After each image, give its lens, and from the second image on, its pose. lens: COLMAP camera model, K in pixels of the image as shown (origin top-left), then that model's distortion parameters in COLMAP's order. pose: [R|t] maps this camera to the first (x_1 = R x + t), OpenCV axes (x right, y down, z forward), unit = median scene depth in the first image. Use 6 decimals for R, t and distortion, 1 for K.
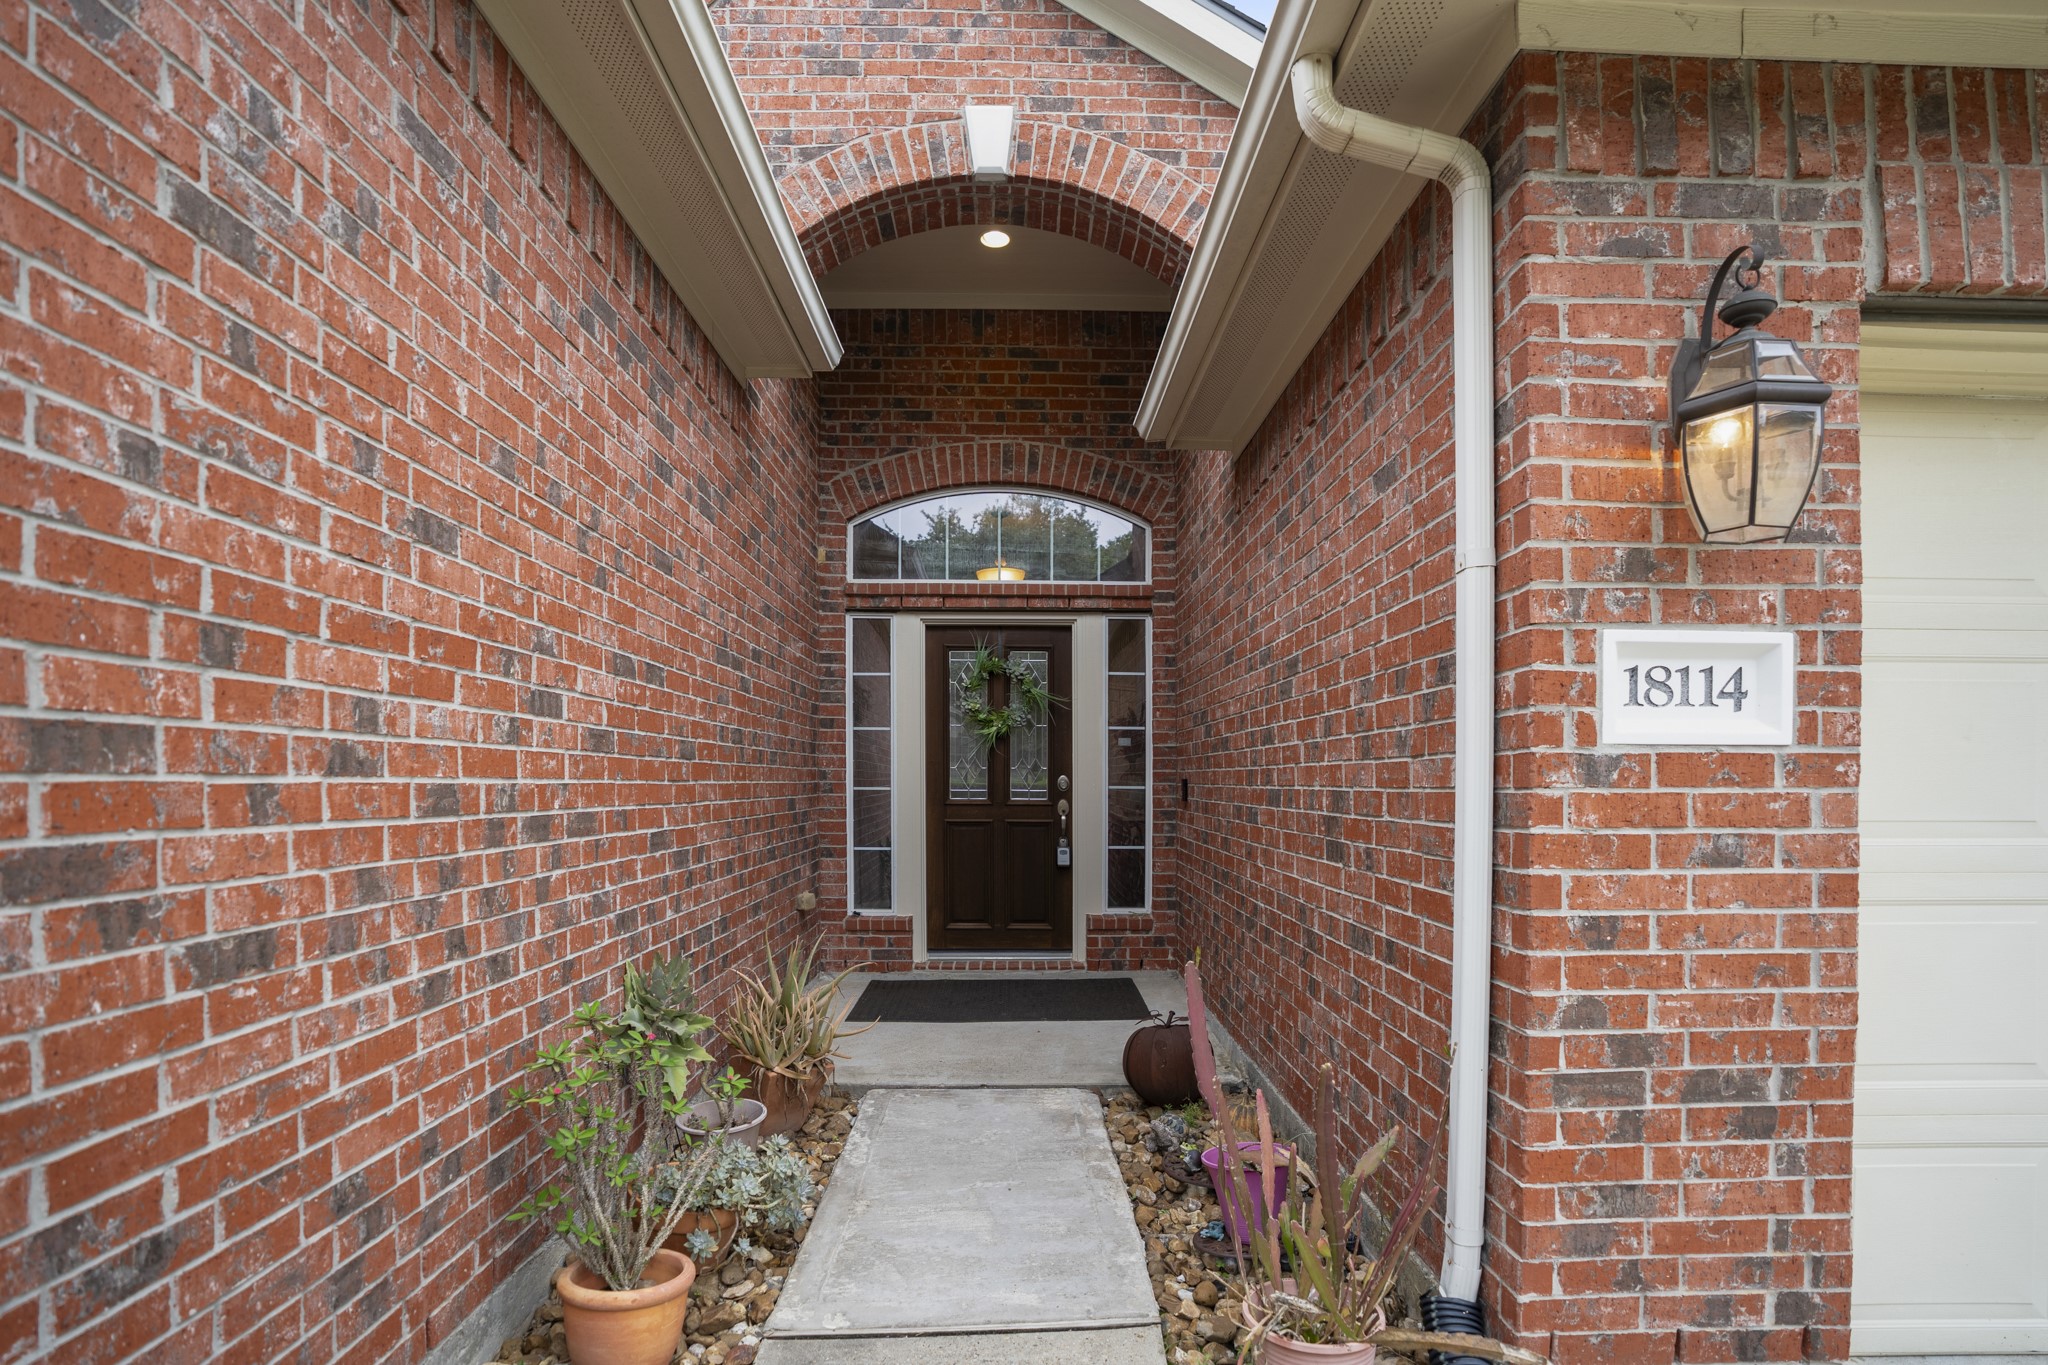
lens RADIAL K [[981.7, 0, 1047.7], [0, 981.7, 681.1], [0, 0, 1]] dist [-0.002121, 0.000426]
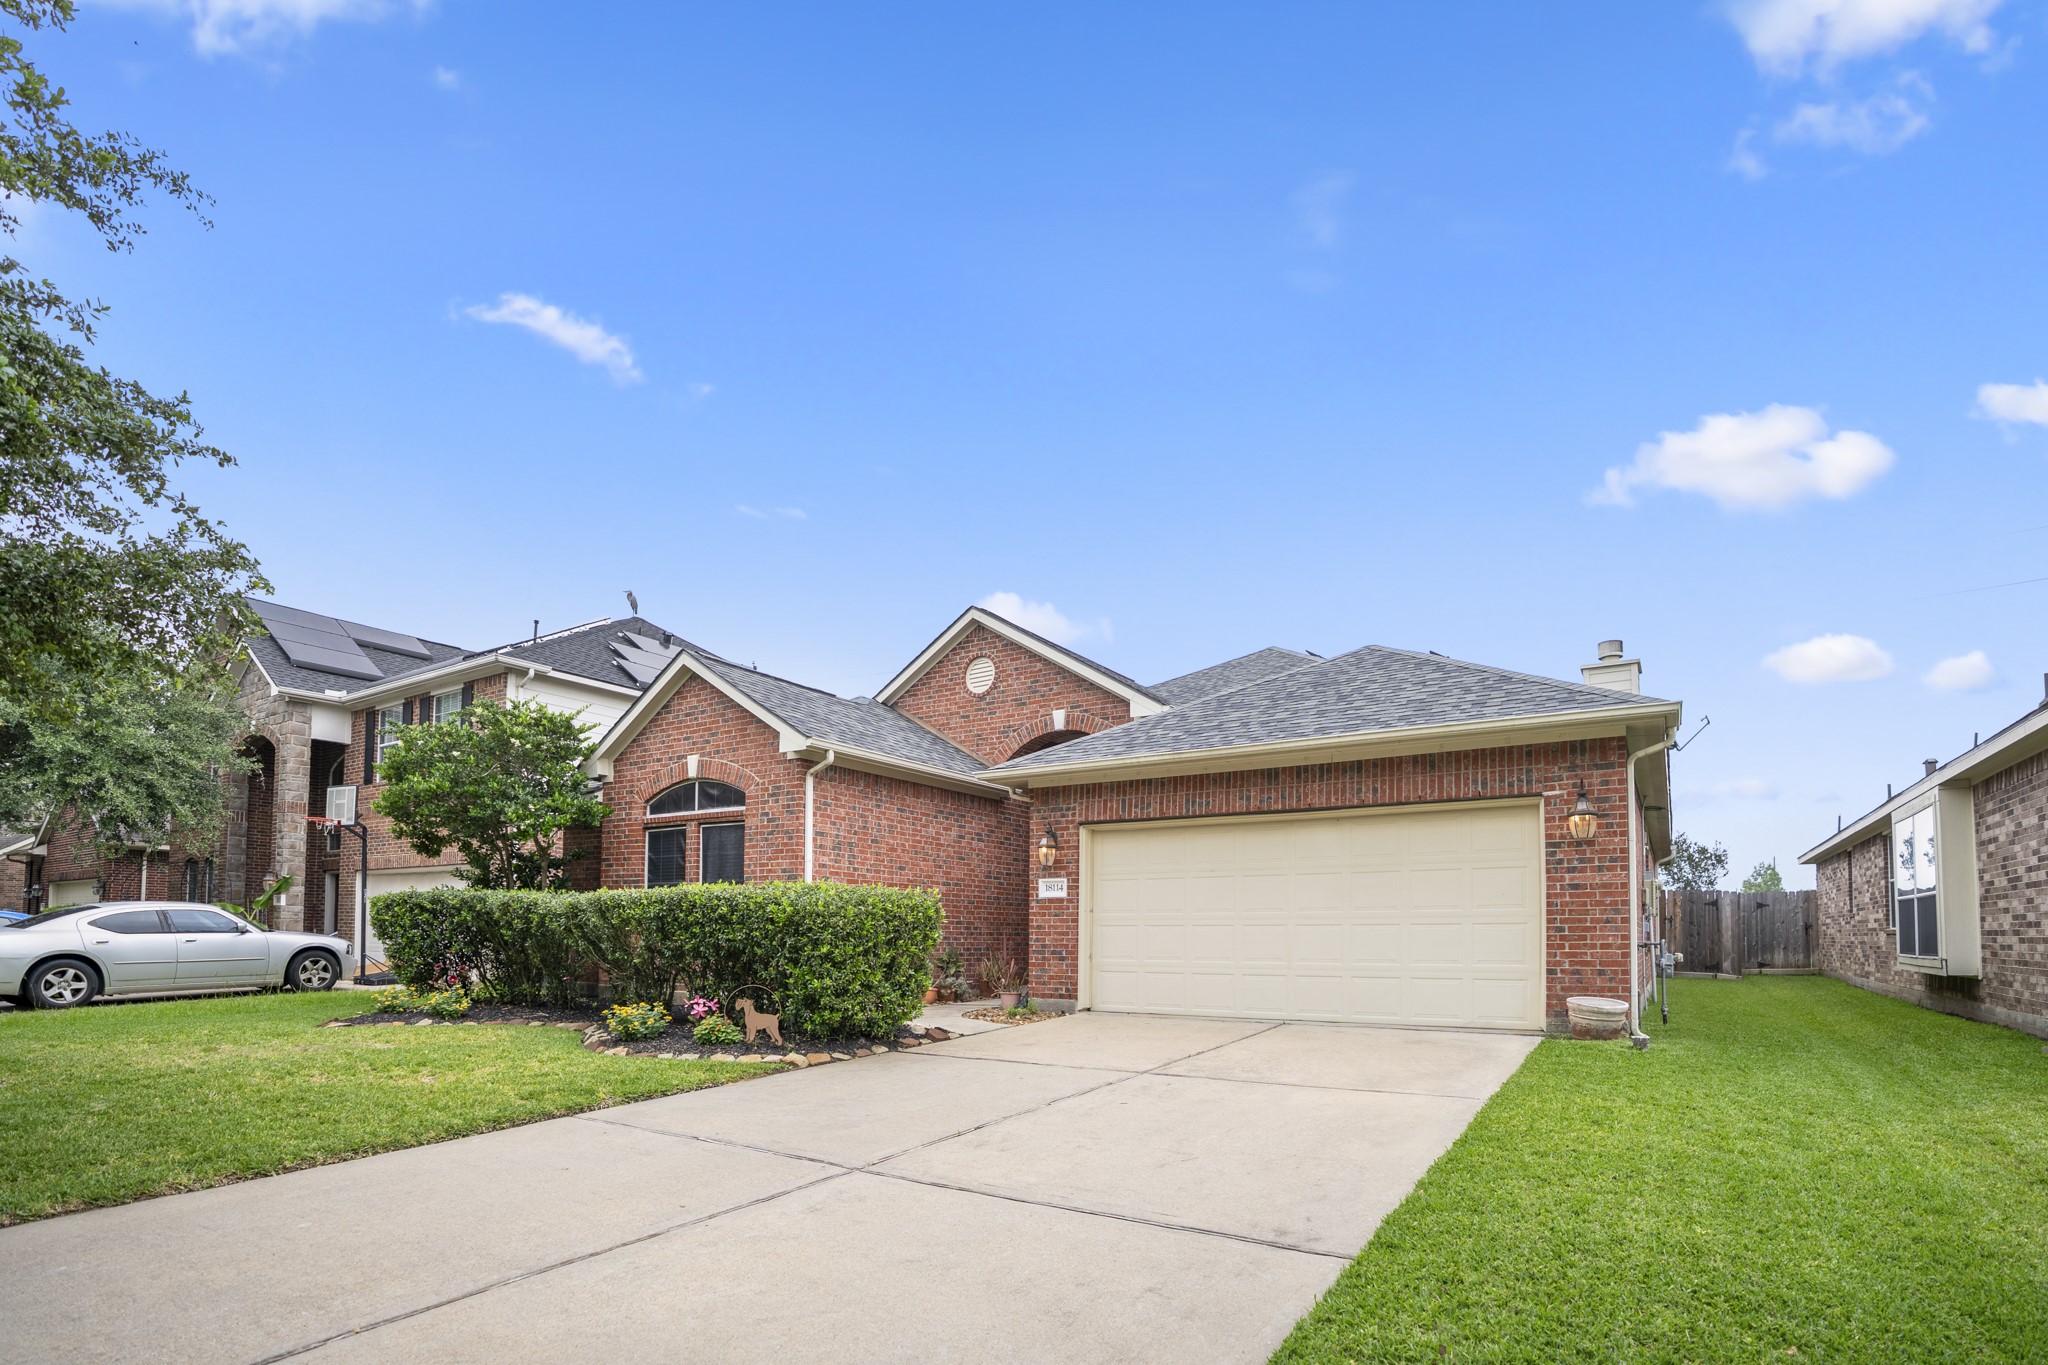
lens RADIAL K [[981.7, 0, 1047.7], [0, 981.7, 681.1], [0, 0, 1]] dist [-0.002121, 0.000426]
pose [[0.843199, -0.133729, -0.520703, 4.076090], [0.030581, 0.978930, -0.201893, -0.021936], [0.536730, 0.154313, 0.829523, -4.442020]]
